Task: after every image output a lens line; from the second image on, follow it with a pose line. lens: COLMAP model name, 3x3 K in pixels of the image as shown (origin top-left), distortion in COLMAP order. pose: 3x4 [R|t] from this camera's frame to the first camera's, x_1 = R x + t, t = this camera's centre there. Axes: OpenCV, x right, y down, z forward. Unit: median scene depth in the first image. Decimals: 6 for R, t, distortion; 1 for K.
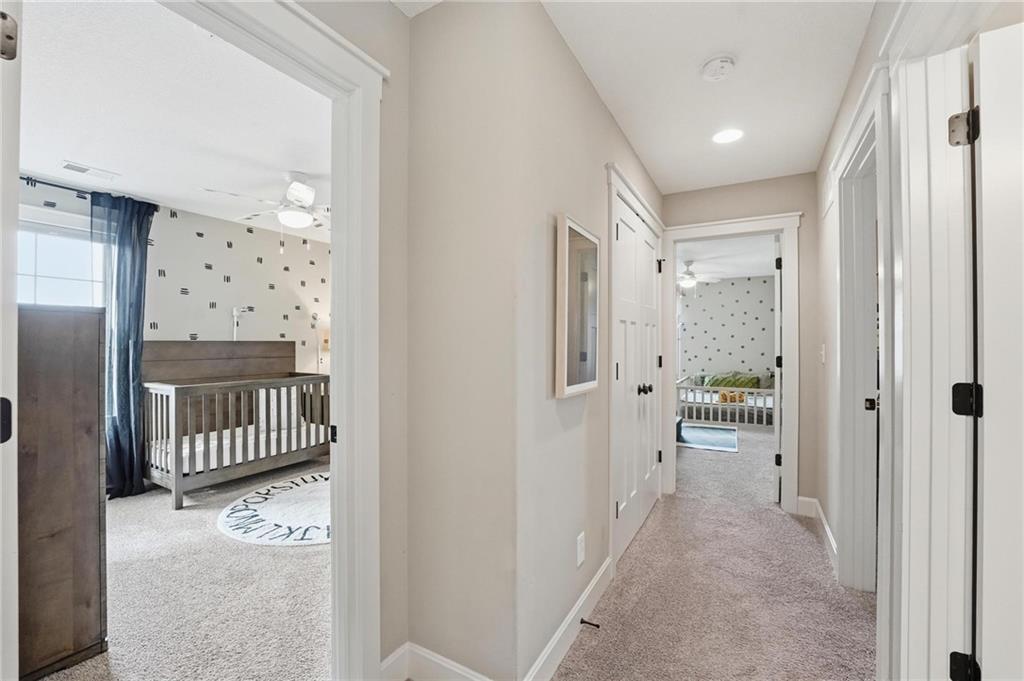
lens RADIAL K [[421.6, 0, 514.7], [0, 421.6, 341.9], [0, 0, 1]] dist [-0.016804, 0.000498]
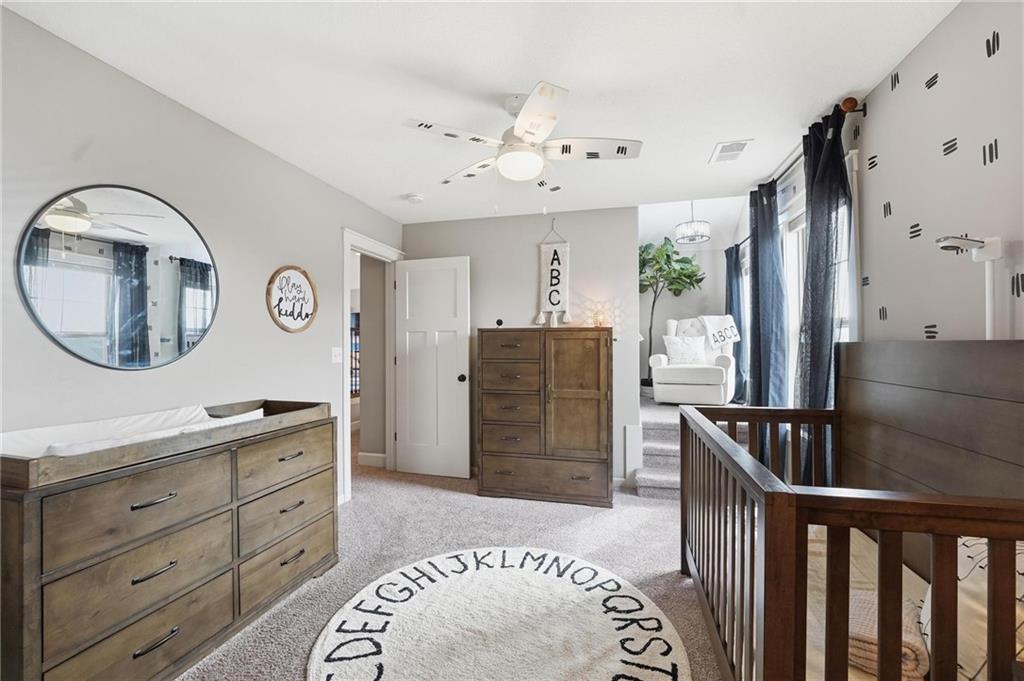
lens RADIAL K [[421.6, 0, 511.2], [0, 421.6, 341.6], [0, 0, 1]] dist [-0.016804, 0.000498]
pose [[-0.965699, -0.006383, -0.259586, -0.356565], [-0.001824, 0.999840, -0.017802, 0.006872], [0.259658, -0.016718, -0.965556, 1.824748]]
